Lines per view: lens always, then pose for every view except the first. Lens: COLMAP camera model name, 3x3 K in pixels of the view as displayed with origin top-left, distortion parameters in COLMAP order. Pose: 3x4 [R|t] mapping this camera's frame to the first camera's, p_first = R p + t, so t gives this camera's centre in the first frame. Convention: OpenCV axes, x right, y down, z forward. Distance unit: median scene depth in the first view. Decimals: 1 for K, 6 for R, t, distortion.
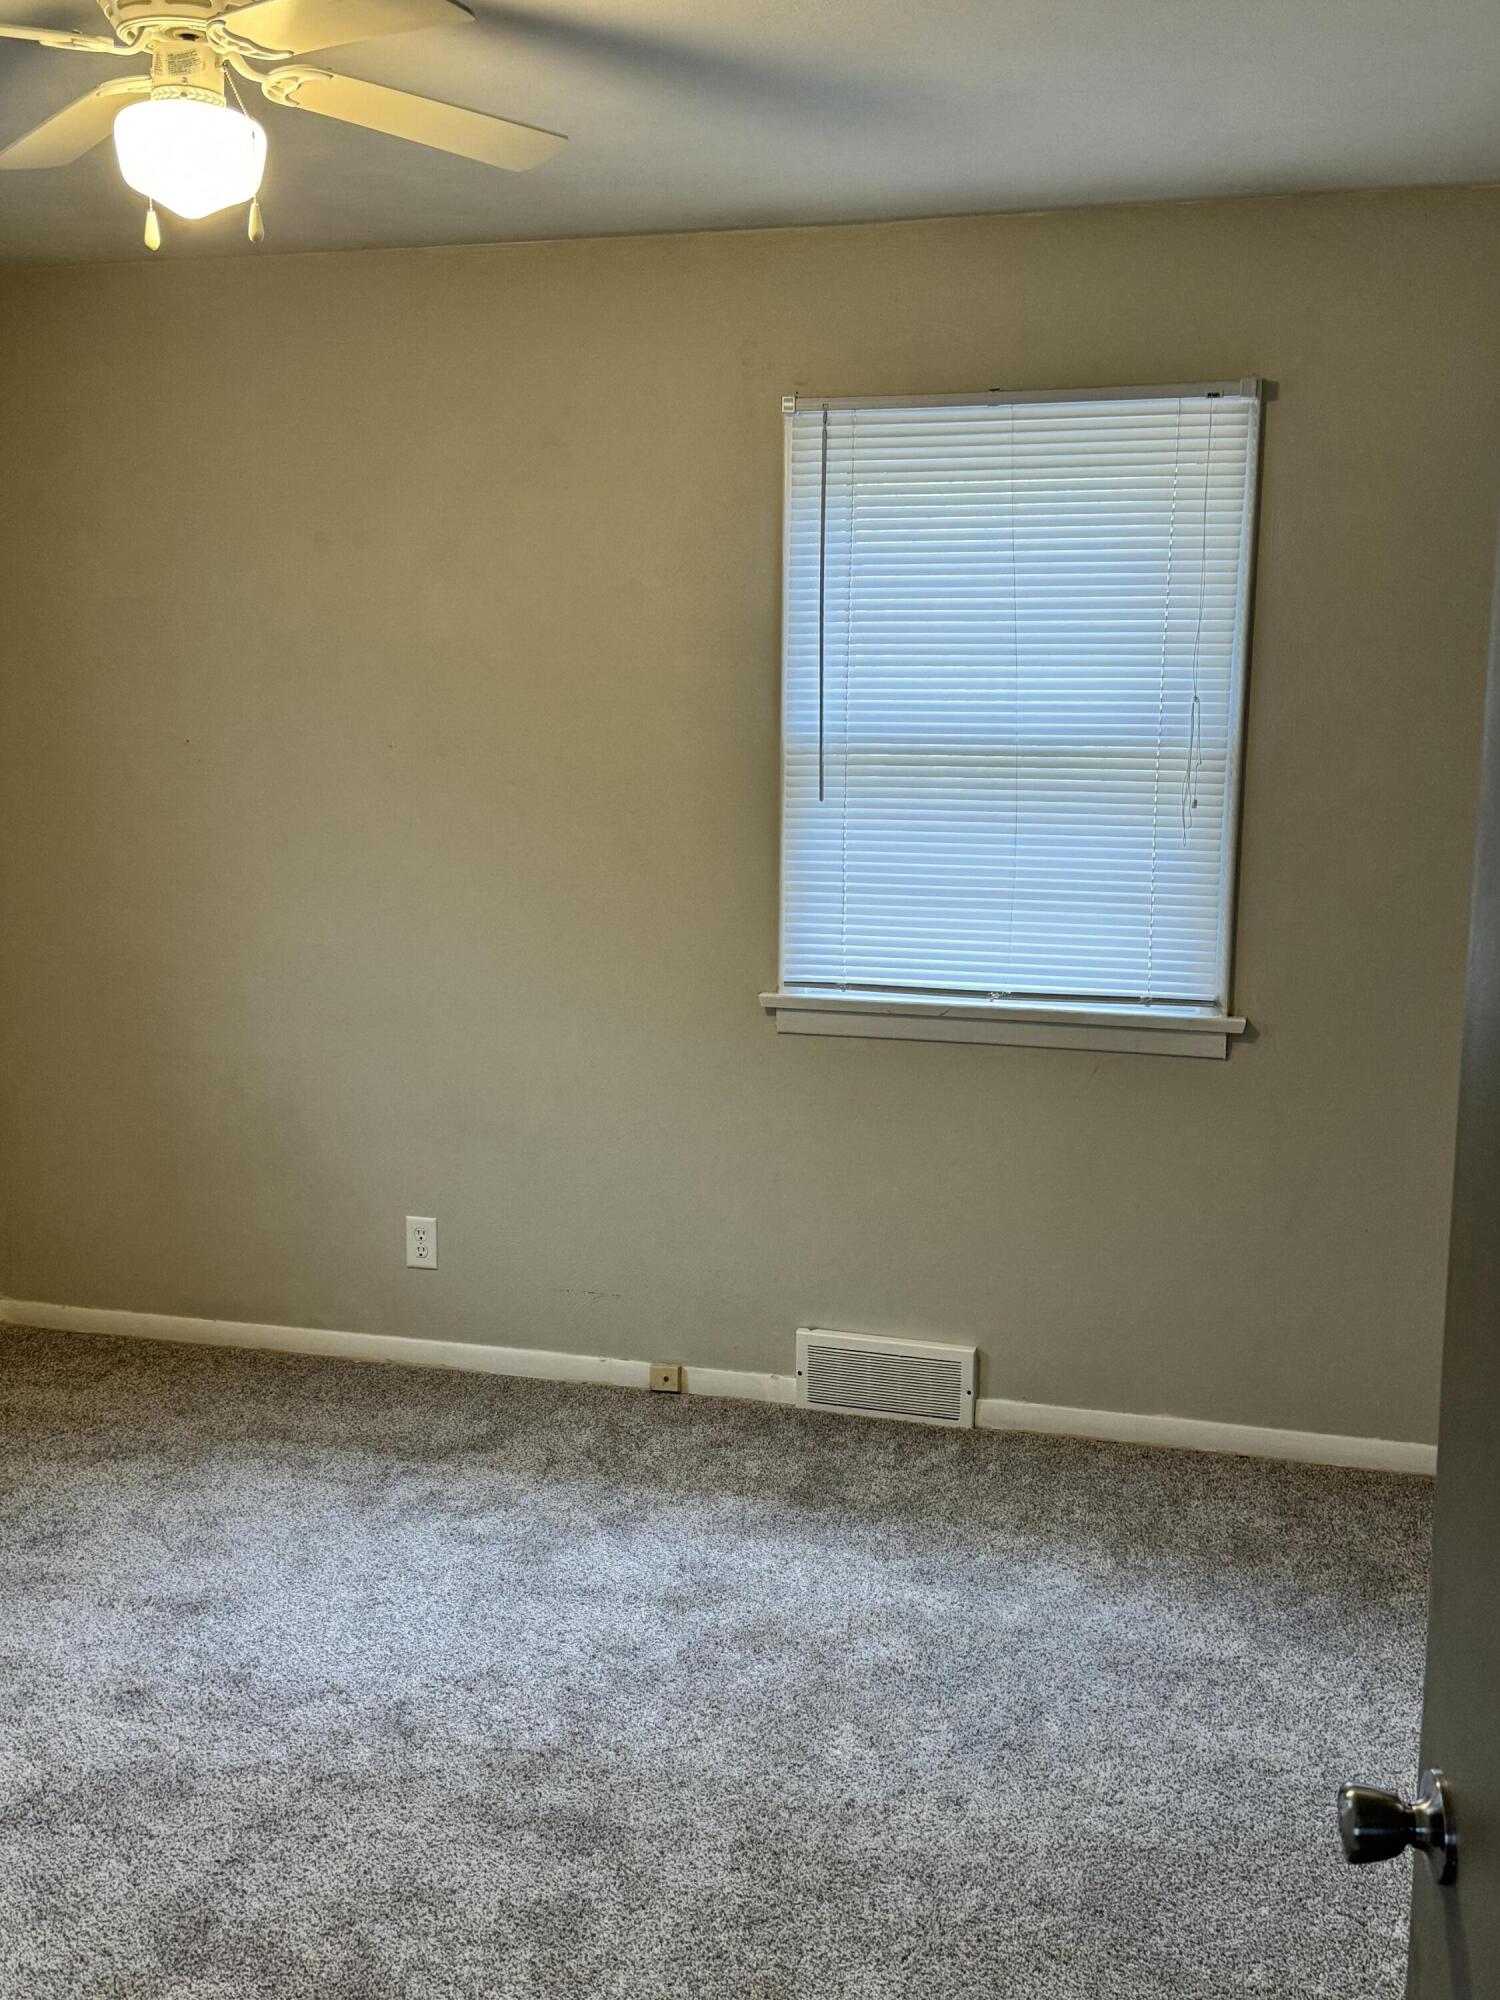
lens RADIAL K [[2010.2, 0, 746.7], [0, 2010.2, 1001.6], [0, 0, 1]] dist [0.056778, 0.000000]
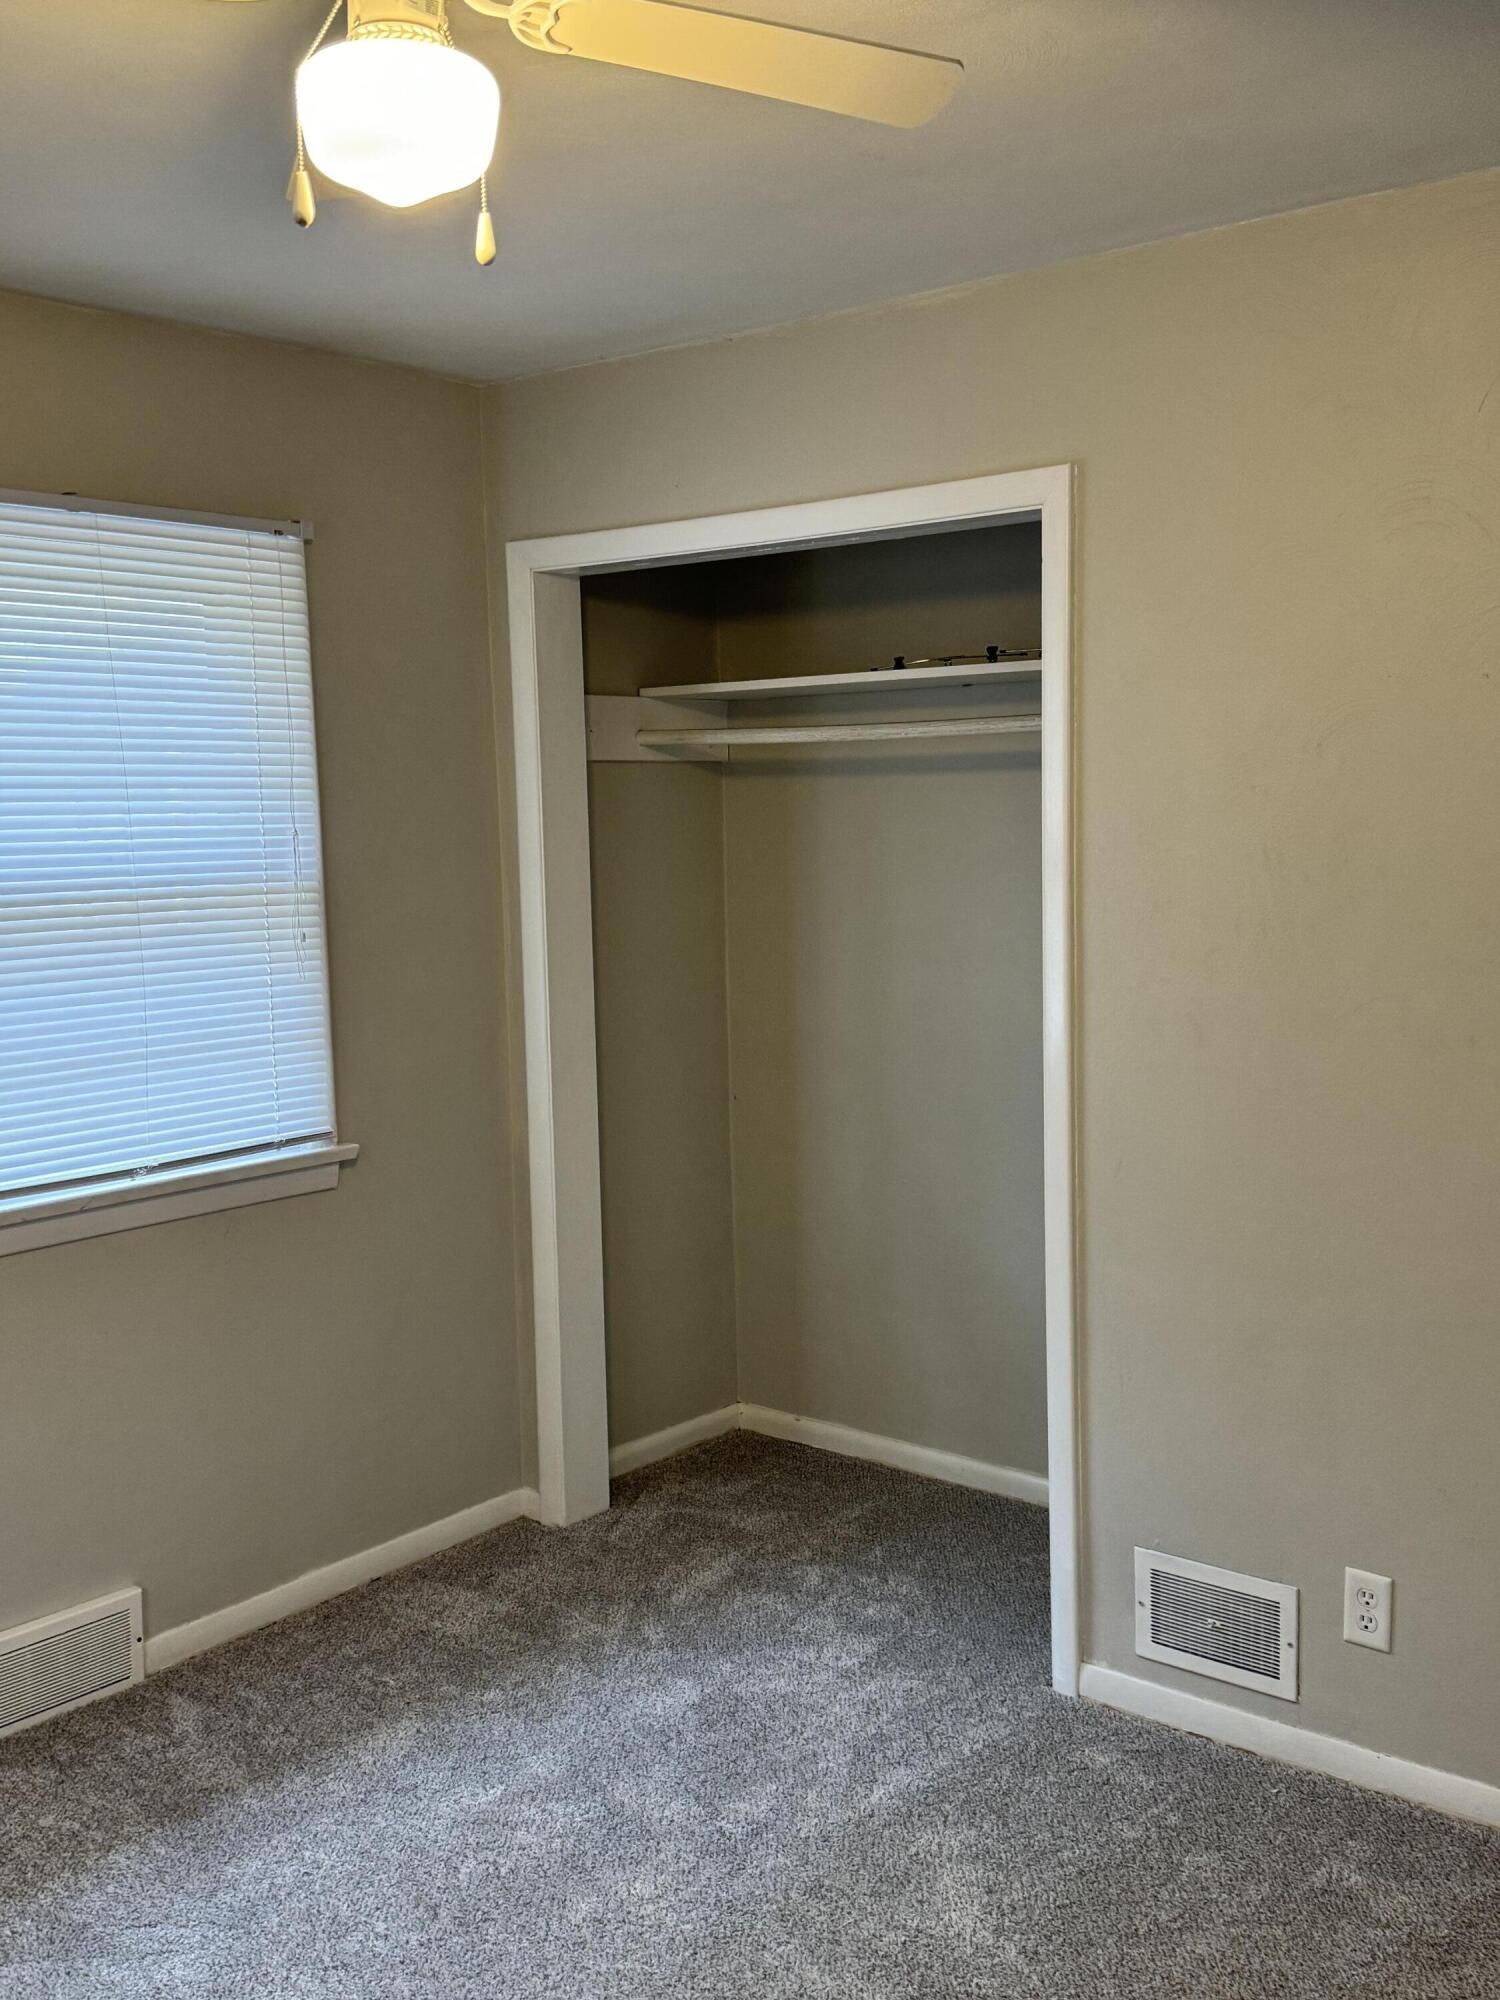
lens RADIAL K [[2010.2, 0, 759.1], [0, 2010.2, 987.1], [0, 0, 1]] dist [0.056778, 0.000000]
pose [[0.396482, -0.098011, 0.912796, -0.584024], [0.169266, 0.985043, 0.032246, -0.067006], [-0.902303, 0.141721, 0.407142, 0.393466]]
